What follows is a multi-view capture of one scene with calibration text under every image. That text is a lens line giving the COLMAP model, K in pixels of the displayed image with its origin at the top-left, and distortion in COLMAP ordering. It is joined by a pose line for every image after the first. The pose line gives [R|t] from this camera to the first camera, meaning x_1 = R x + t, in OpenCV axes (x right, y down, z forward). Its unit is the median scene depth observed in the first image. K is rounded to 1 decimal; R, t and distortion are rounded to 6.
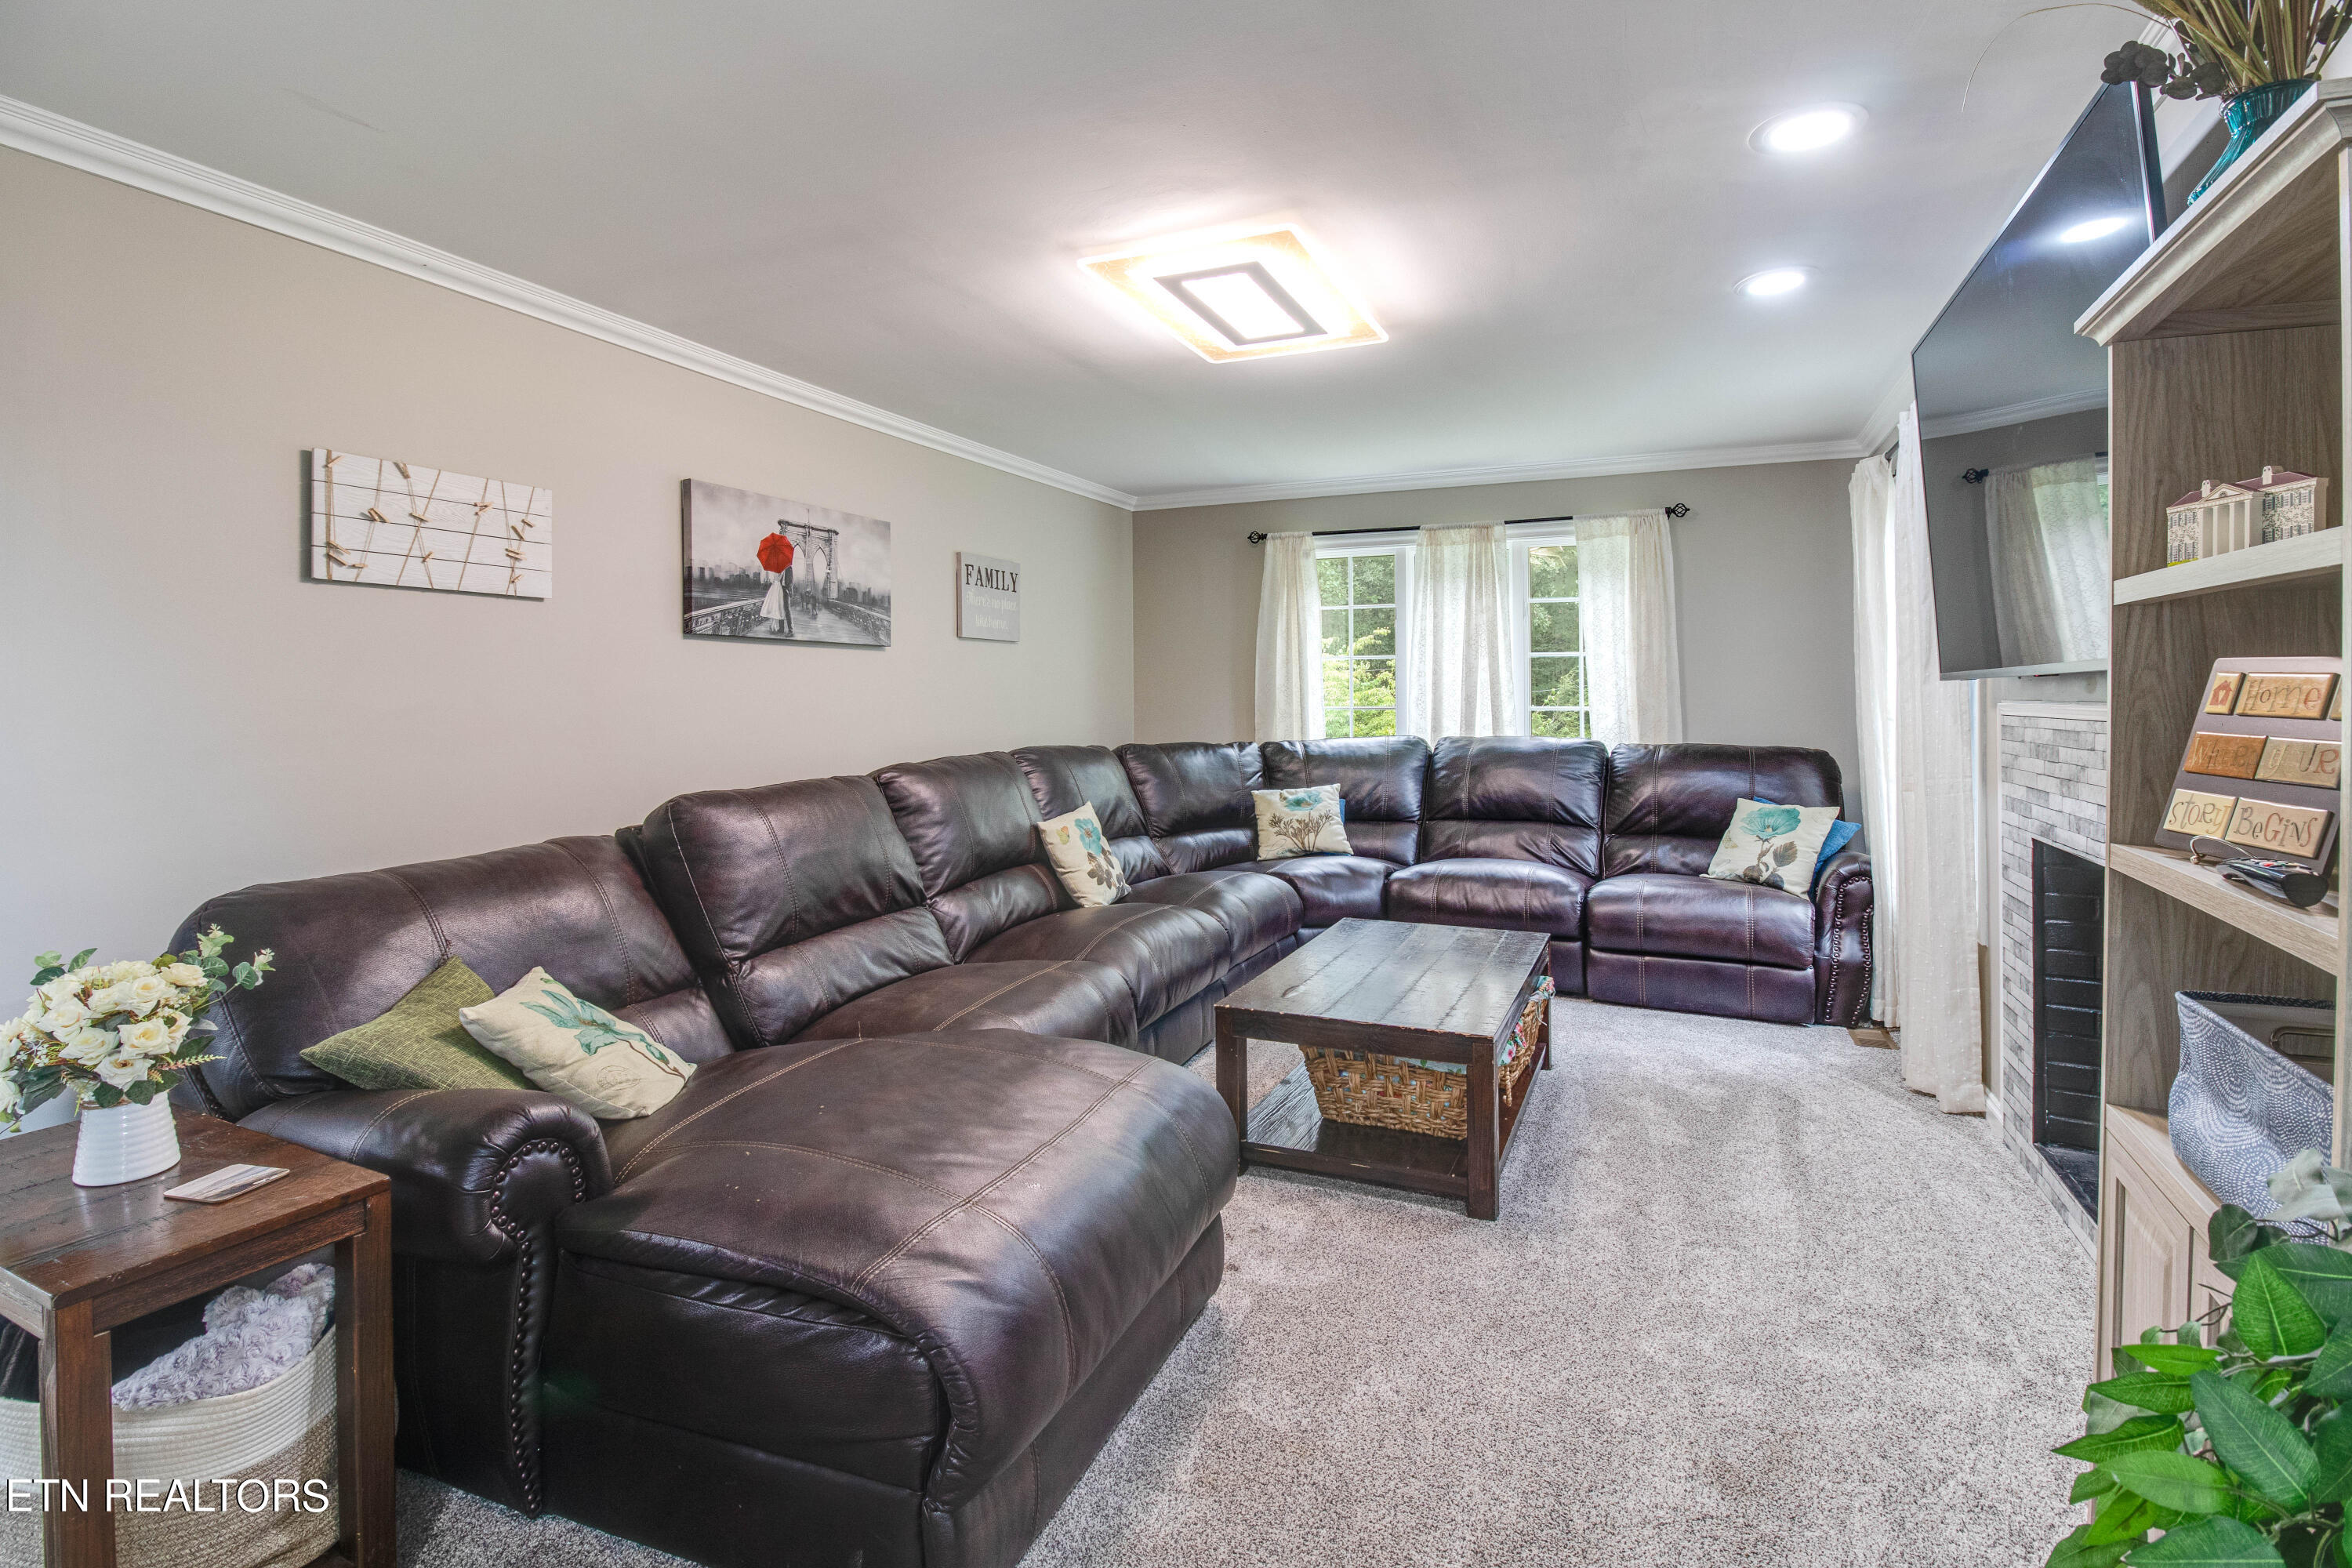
lens RADIAL K [[1097.9, 0, 1190.4], [0, 1097.9, 708.4], [0, 0, 1]] dist [-0.002848, -0.000294]
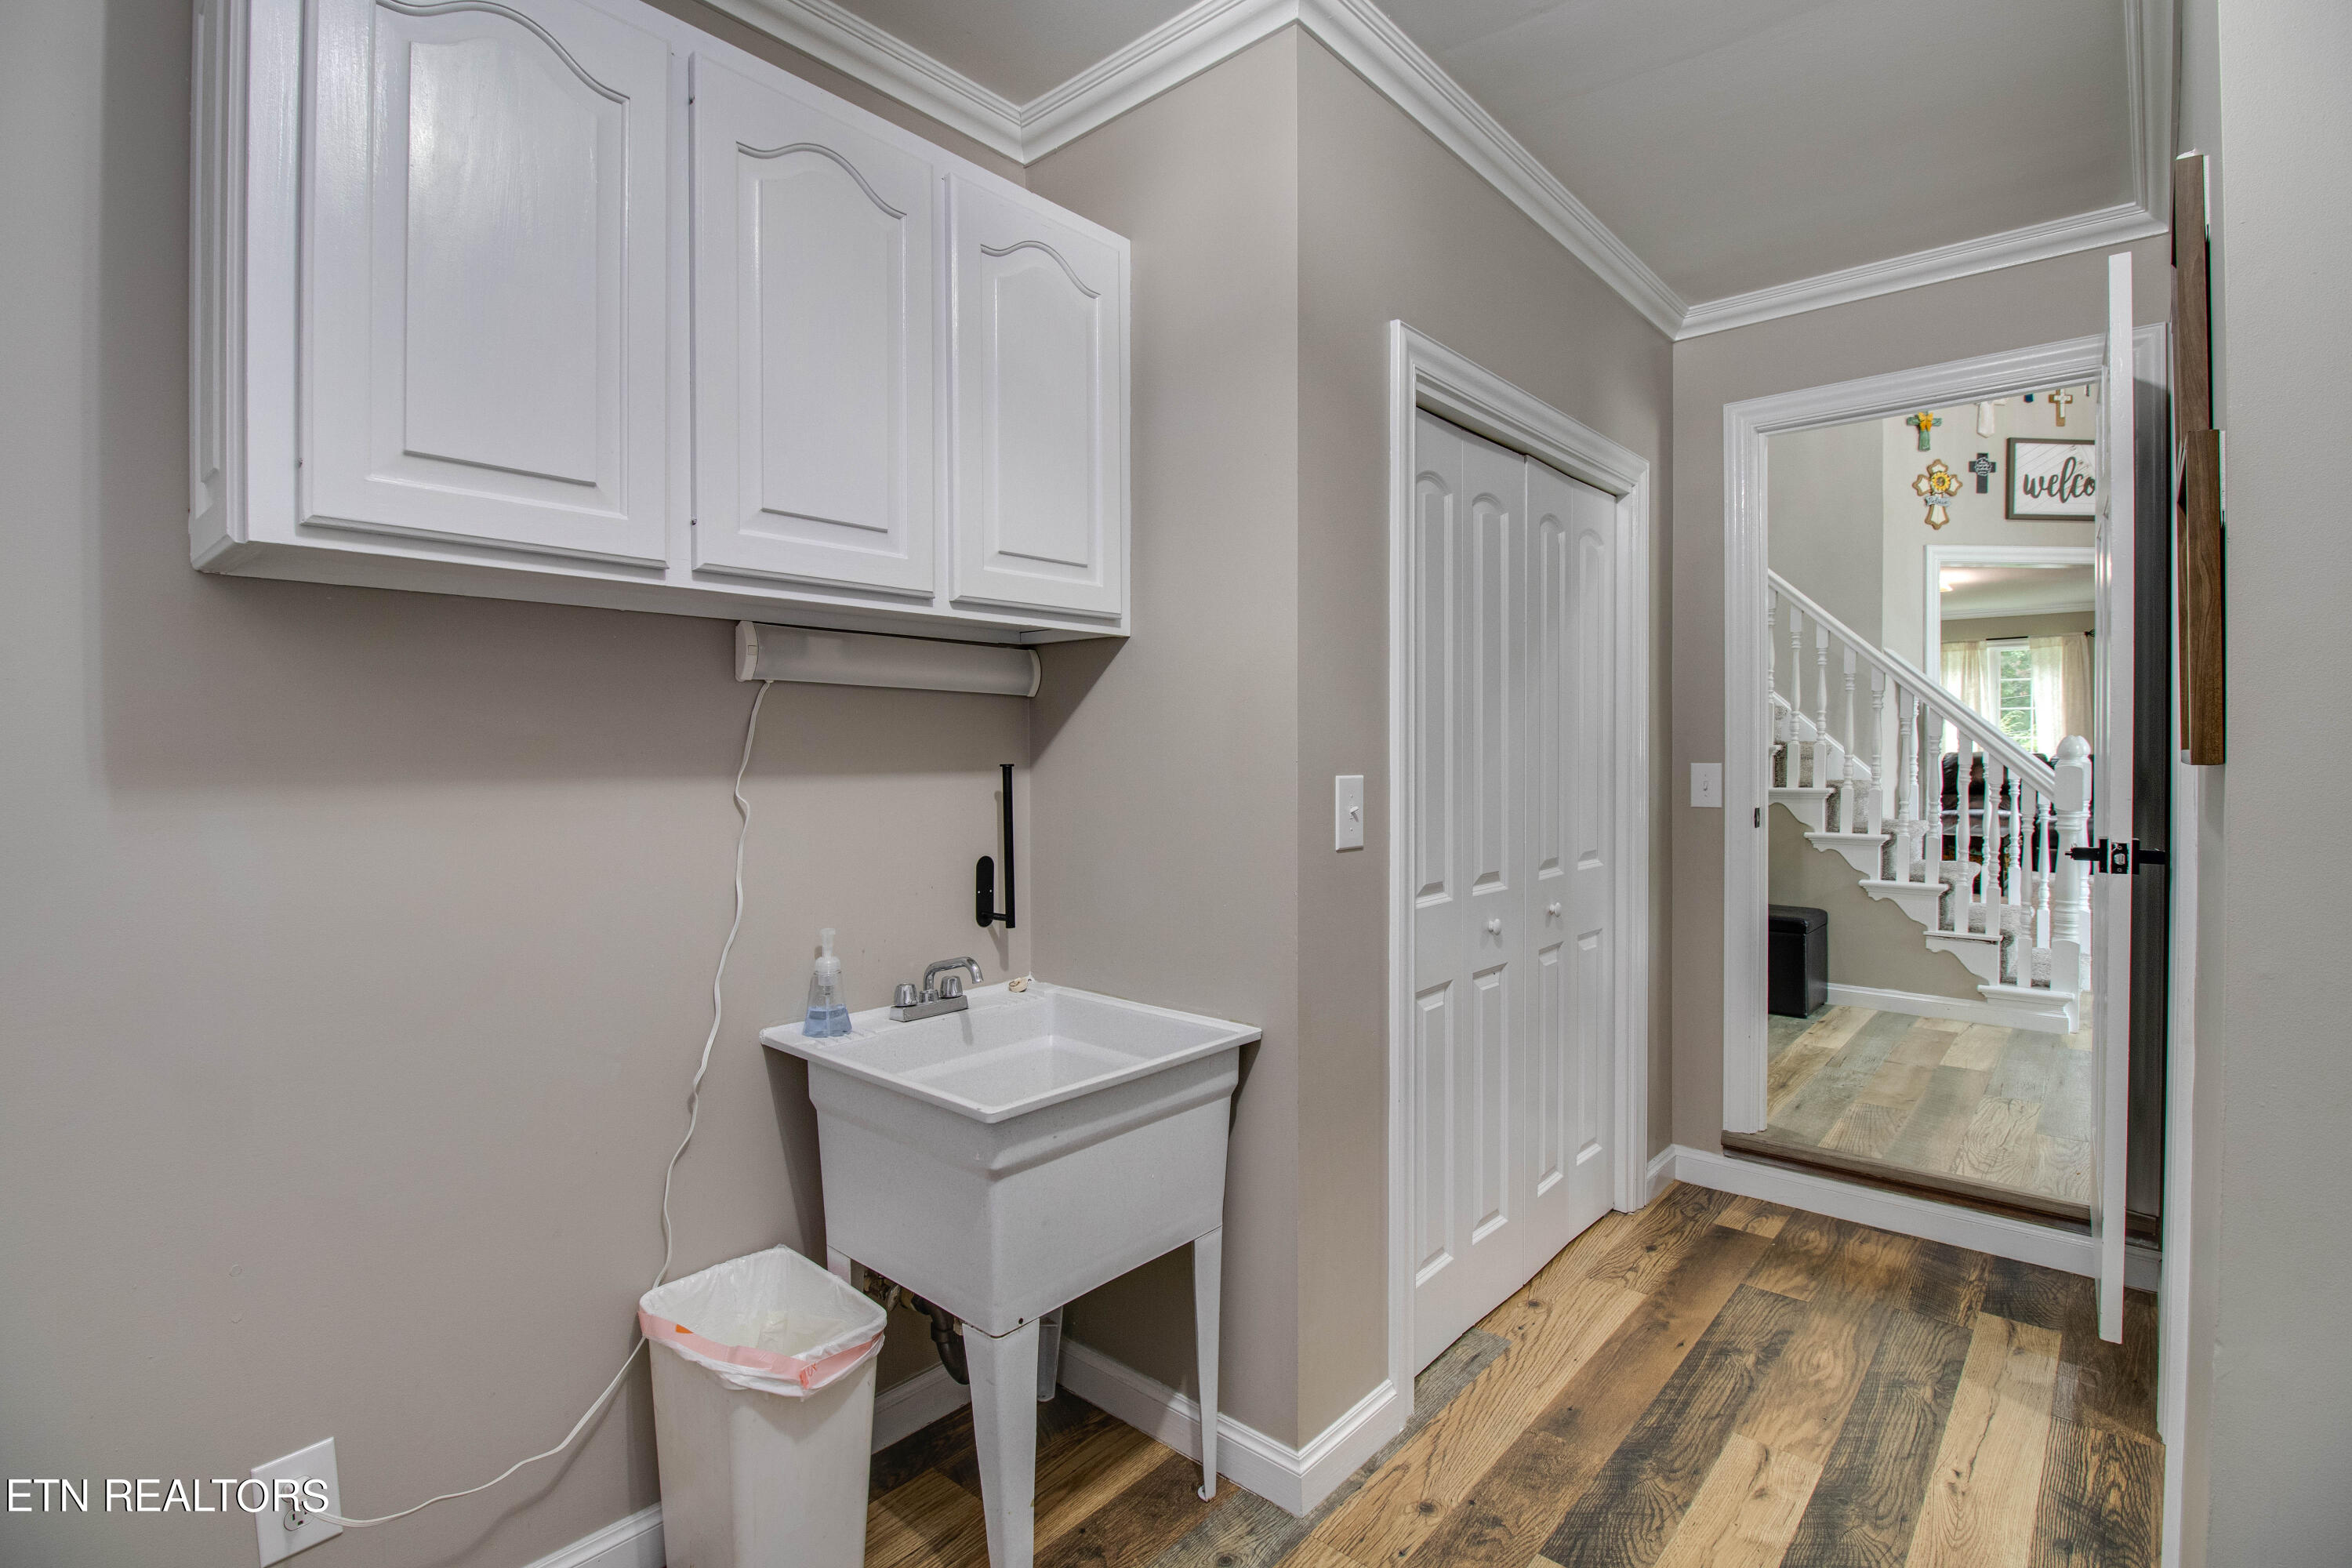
lens RADIAL K [[1097.3, 0, 1175.0], [0, 1097.3, 767.2], [0, 0, 1]] dist [-0.020854, -0.000629]
pose [[0.951908, 0.006352, -0.306318, -0.516184], [-0.005495, 0.999978, 0.003660, 0.057571], [0.306335, -0.001801, 0.951922, -1.324619]]
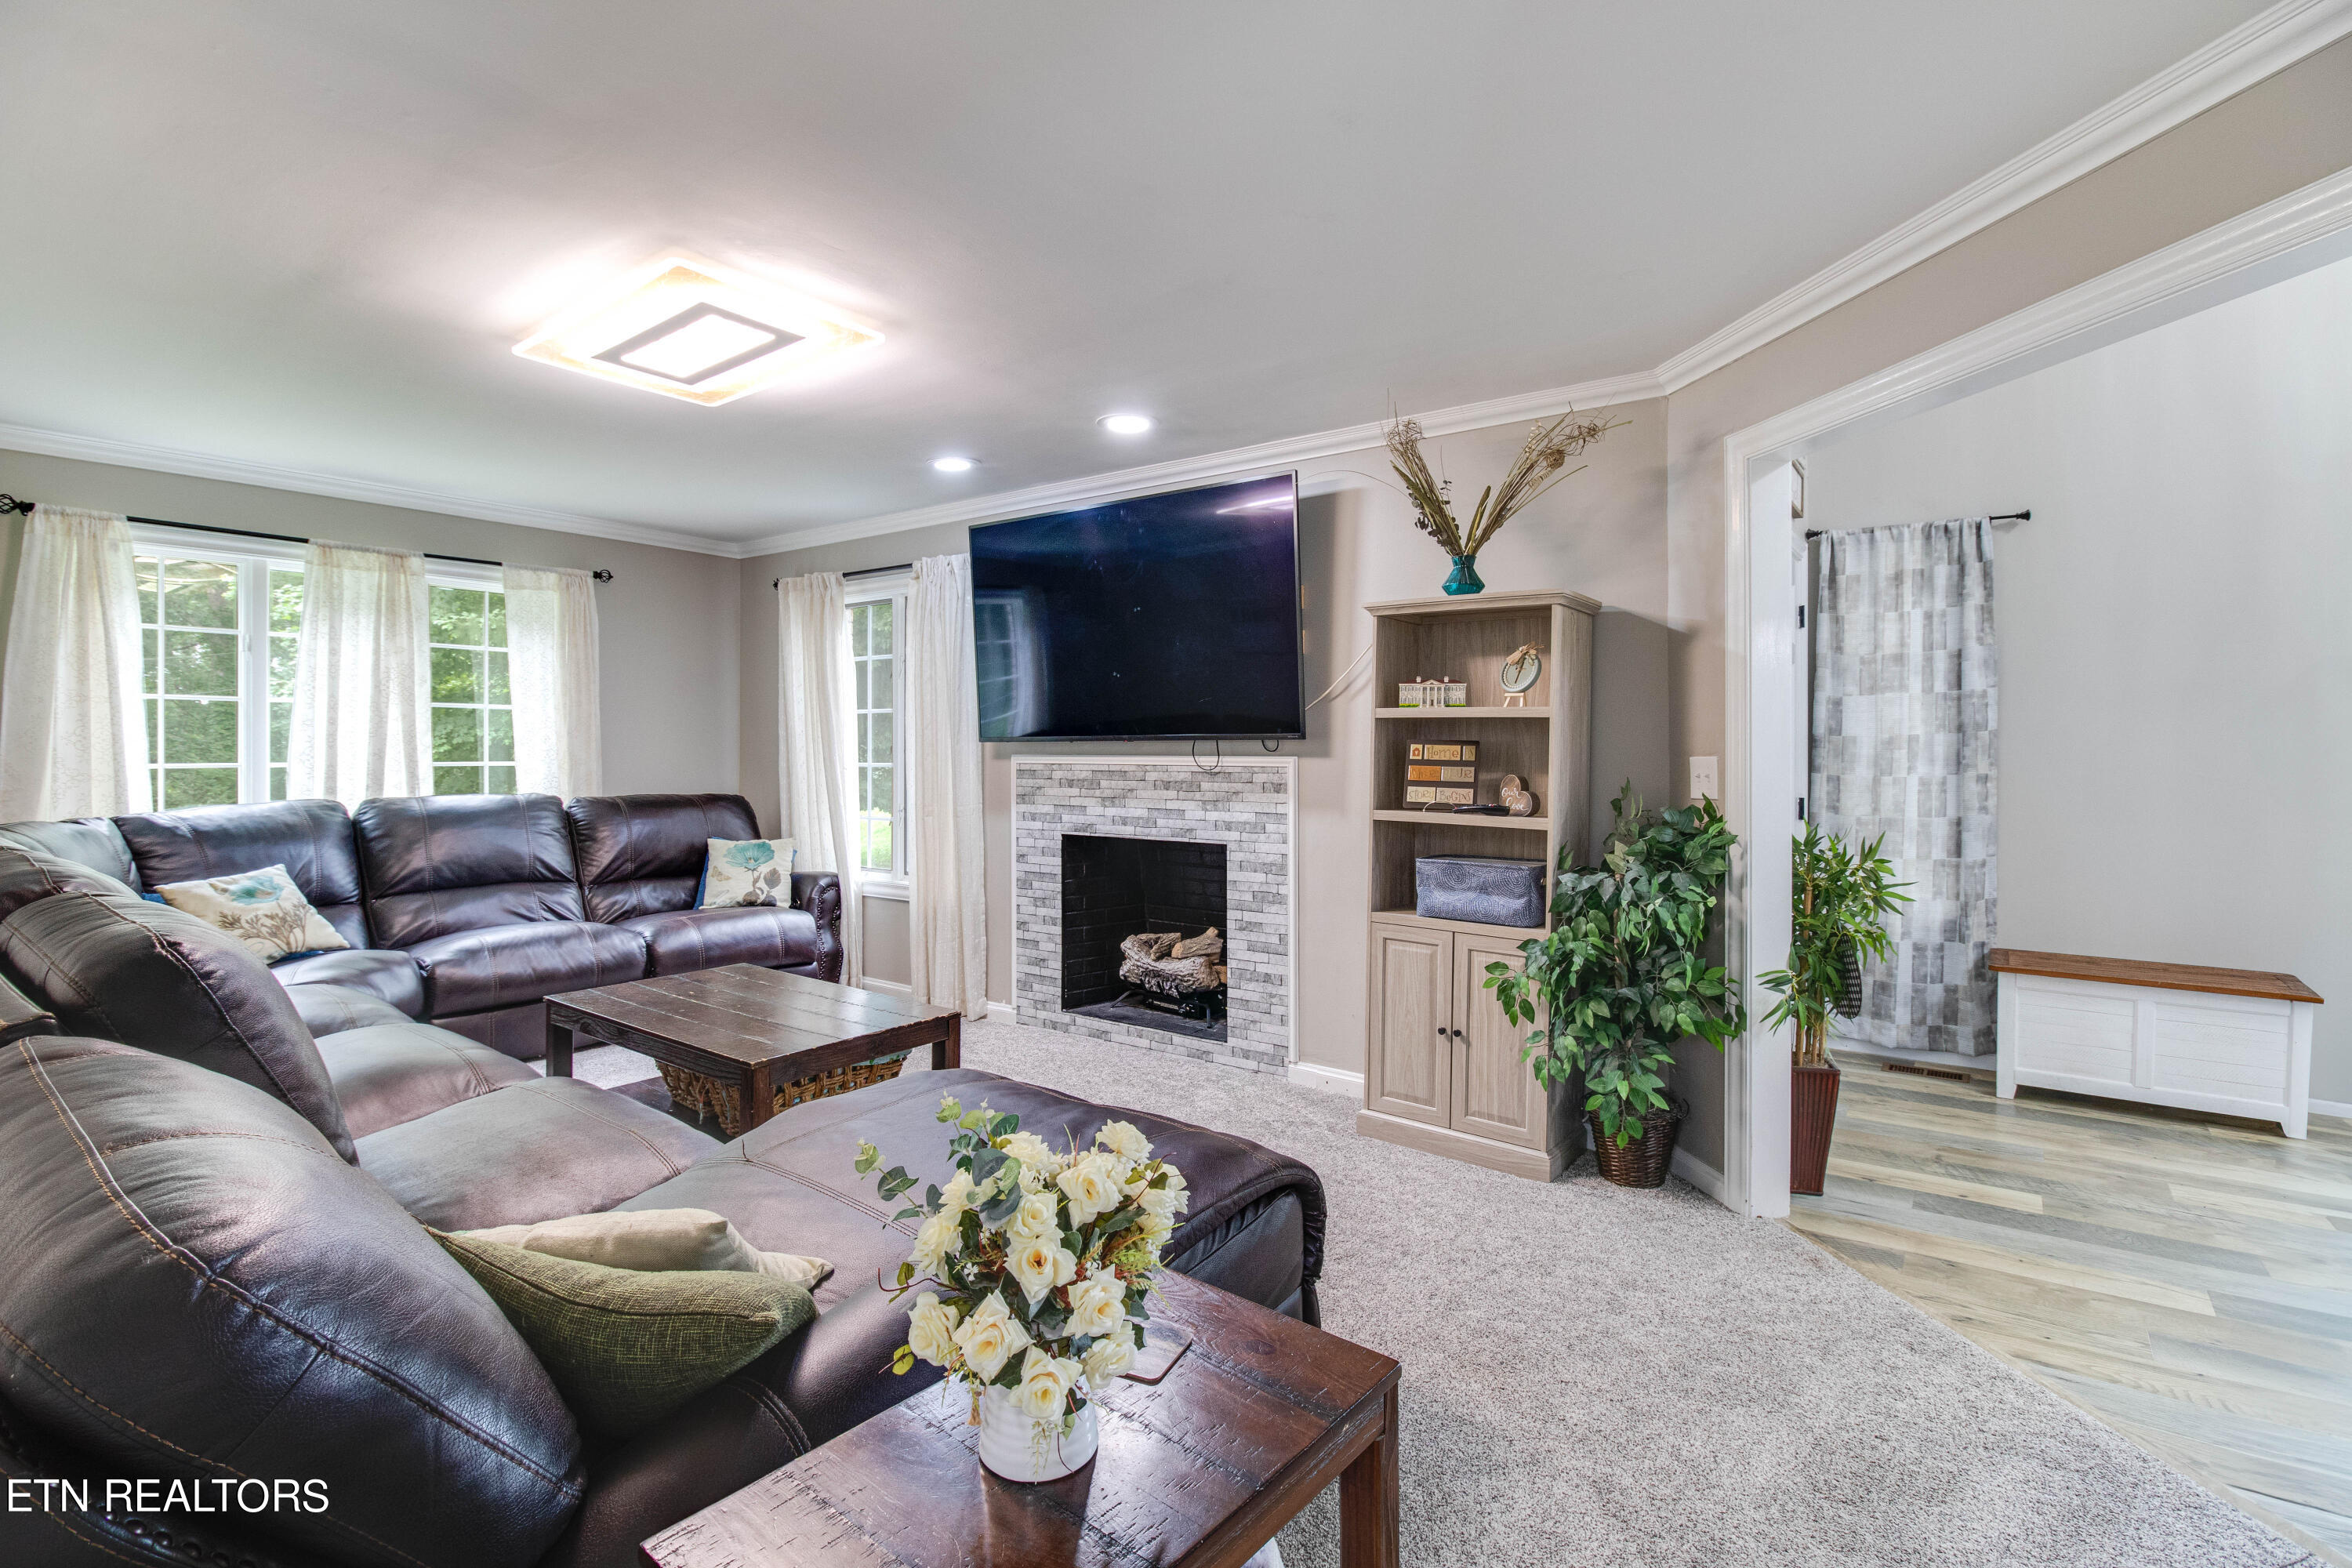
lens RADIAL K [[1097.3, 0, 1175.0], [0, 1097.3, 767.2], [0, 0, 1]] dist [-0.020854, -0.000629]
pose [[0.241071, -0.013096, 0.970419, -0.459376], [0.007865, 0.999902, 0.011540, -0.003274], [-0.970476, 0.004850, 0.241150, 0.215510]]
